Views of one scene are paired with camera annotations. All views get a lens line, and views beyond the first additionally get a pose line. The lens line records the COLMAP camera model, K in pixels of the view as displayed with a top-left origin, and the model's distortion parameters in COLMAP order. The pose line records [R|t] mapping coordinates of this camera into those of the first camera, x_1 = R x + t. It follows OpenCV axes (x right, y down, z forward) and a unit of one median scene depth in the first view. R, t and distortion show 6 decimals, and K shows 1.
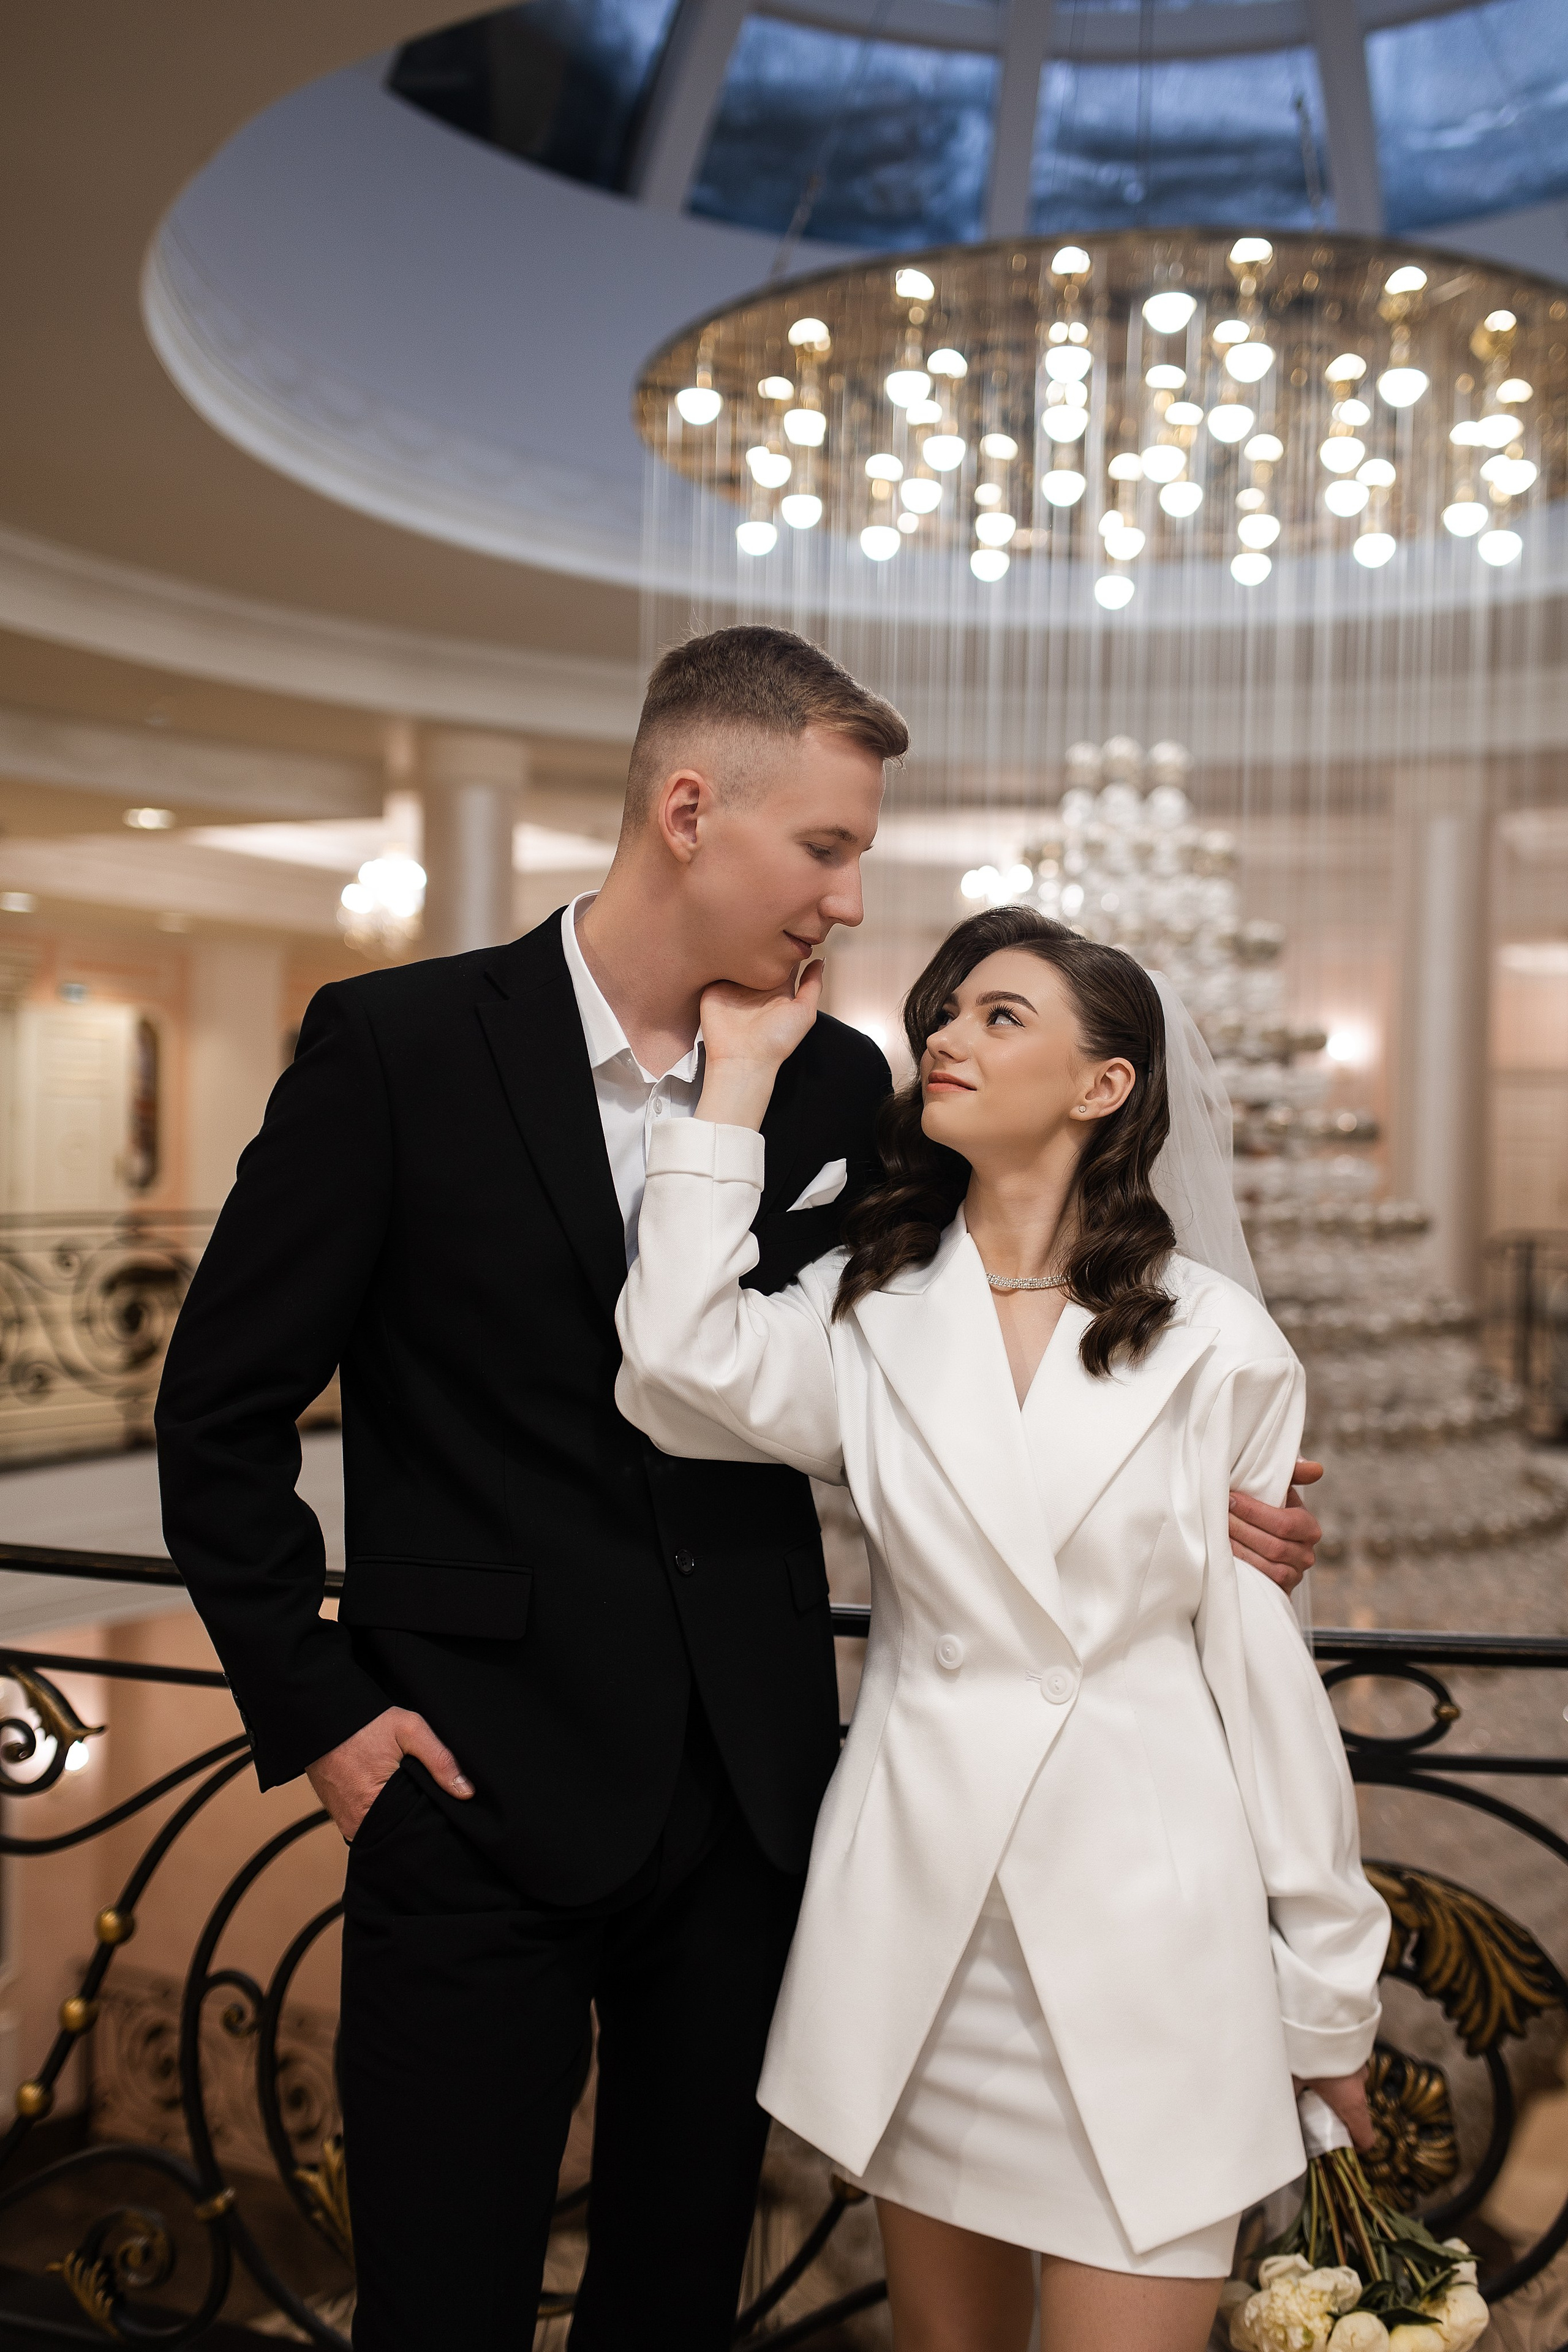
lens RADIAL K [[2375.3, 0, 919.2], [0, 2375.3, 1173.5], [0, 0, 1]] dist [-0.005355, 0.000398]
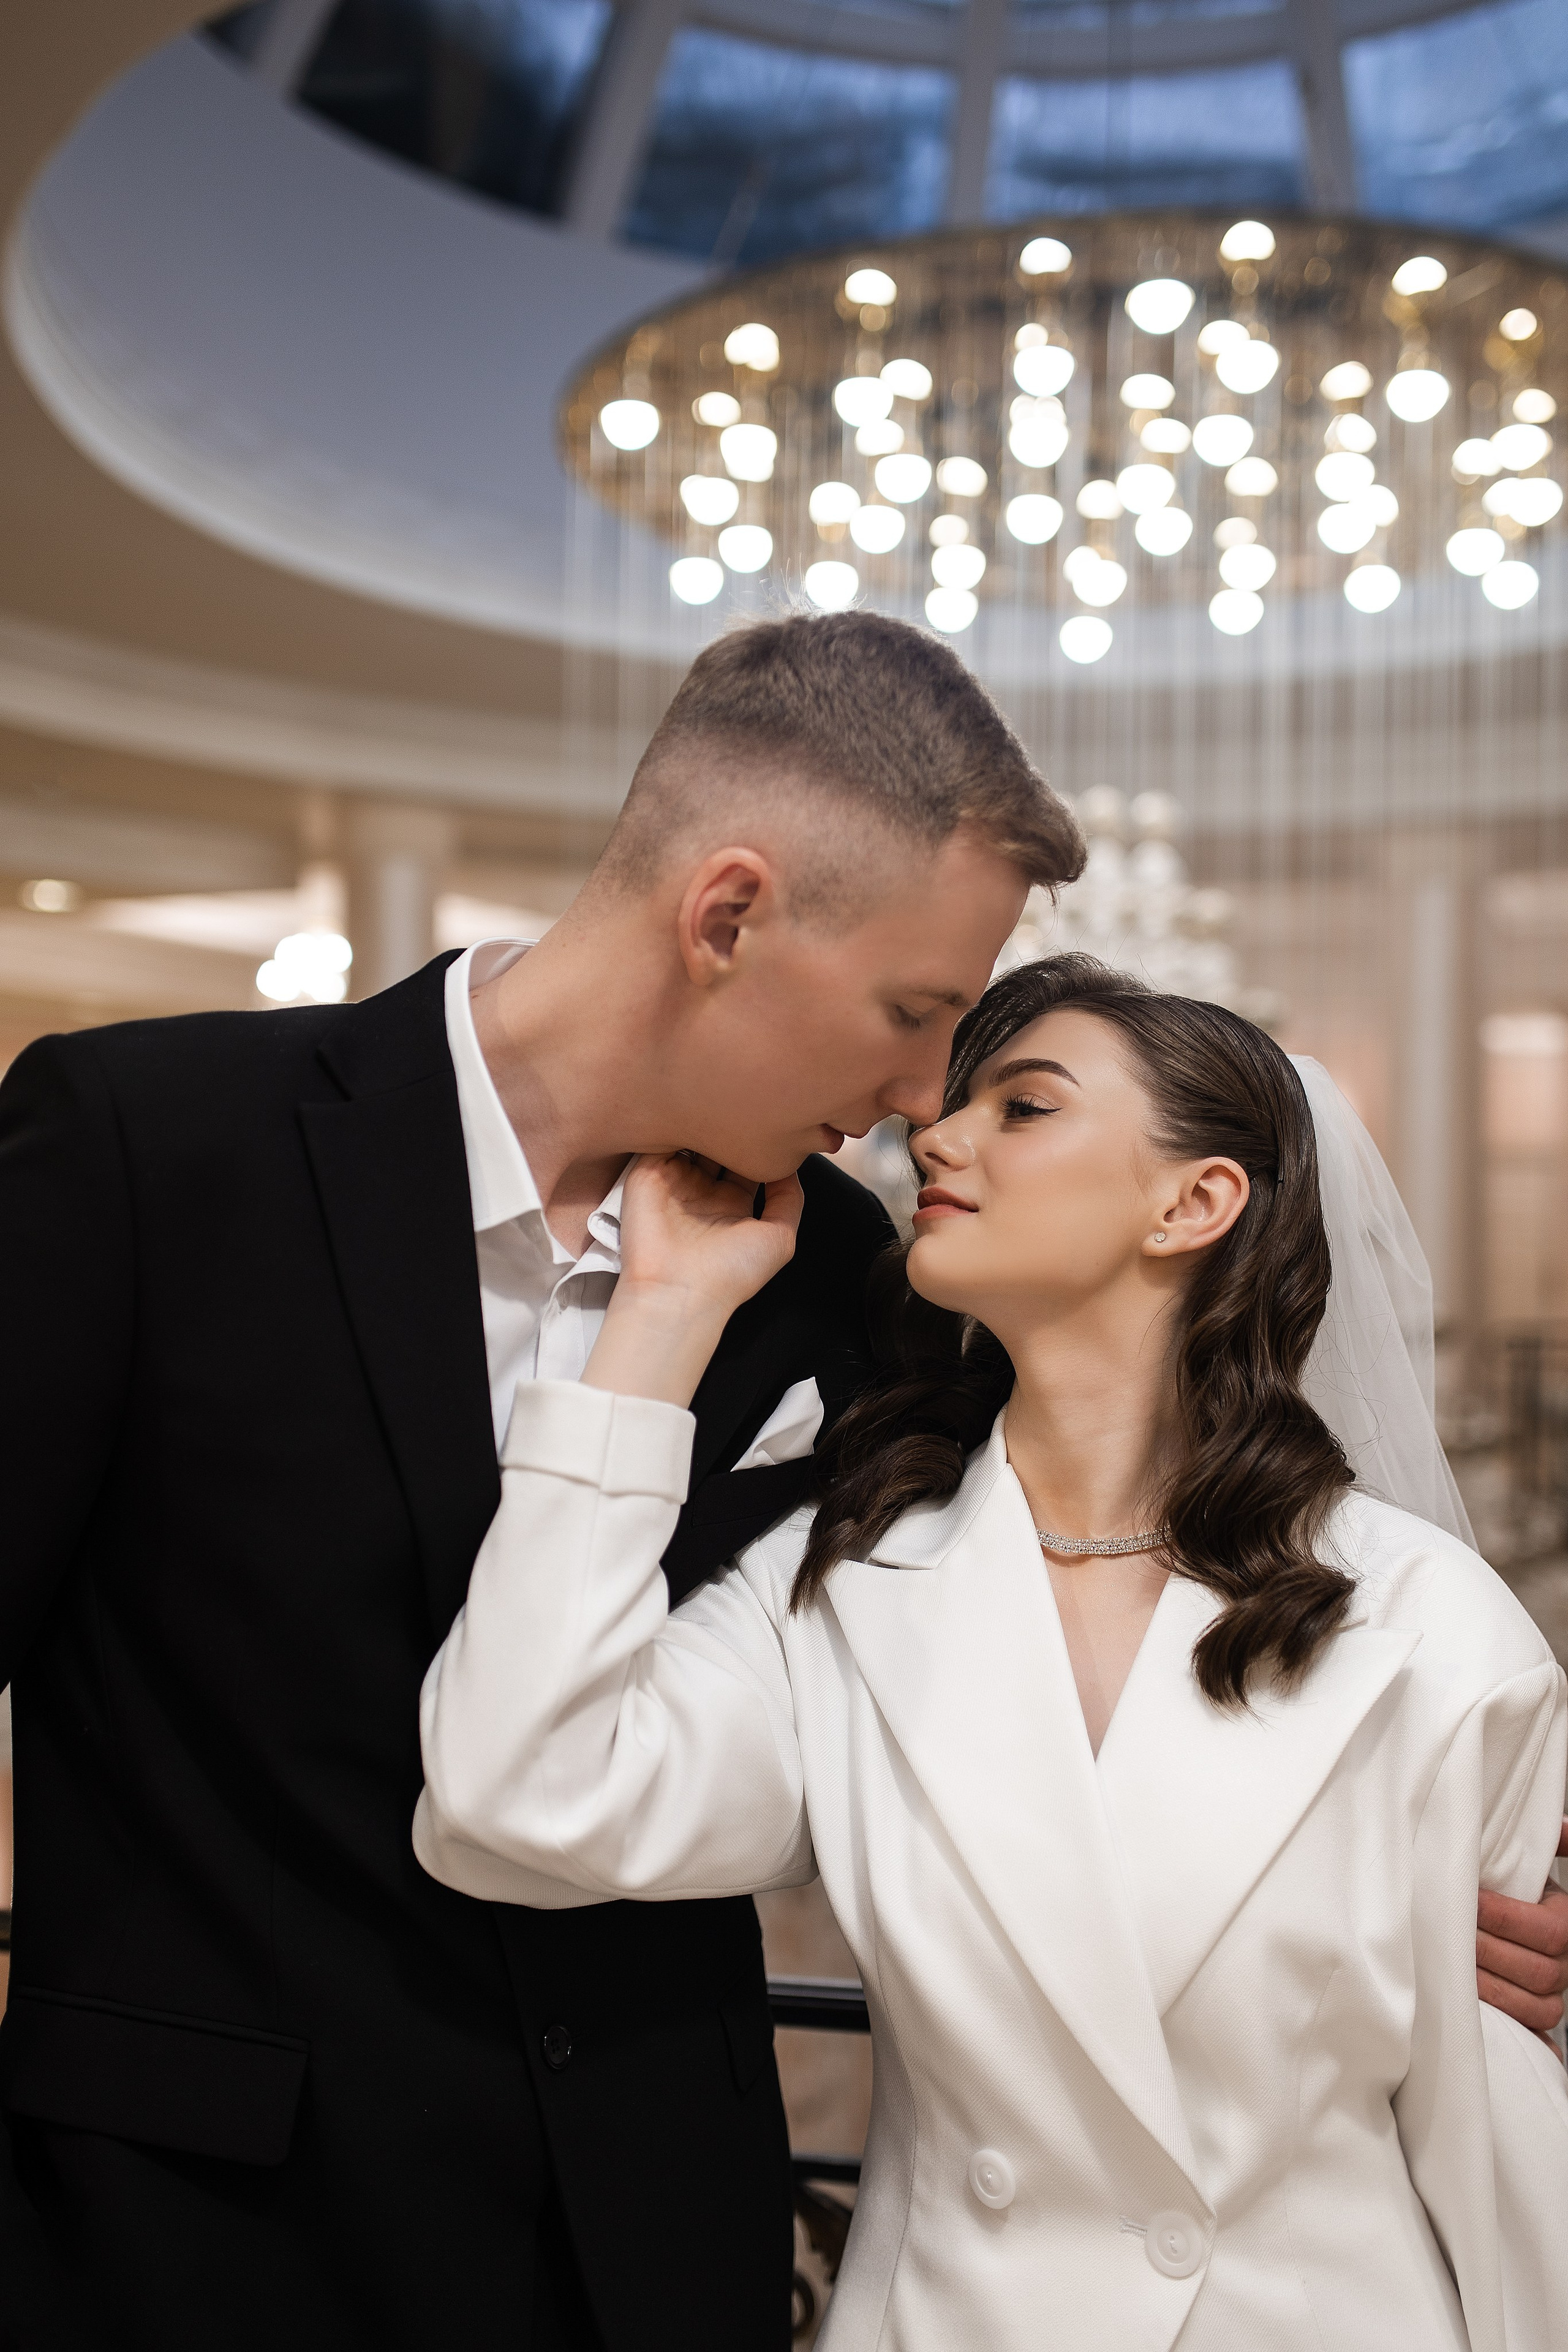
lens RADIAL K [[2344.4, 0, 824.2], [0, 2344.4, 1178.0], [0, 0, 1]] dist [0.097932, -0.001389]
pose [[0.999824, -0.005767, -0.017828, -0.004586], [0.005172, 0.999434, -0.033247, -0.008345], [0.018010, 0.033149, 0.999288, 0.106674]]
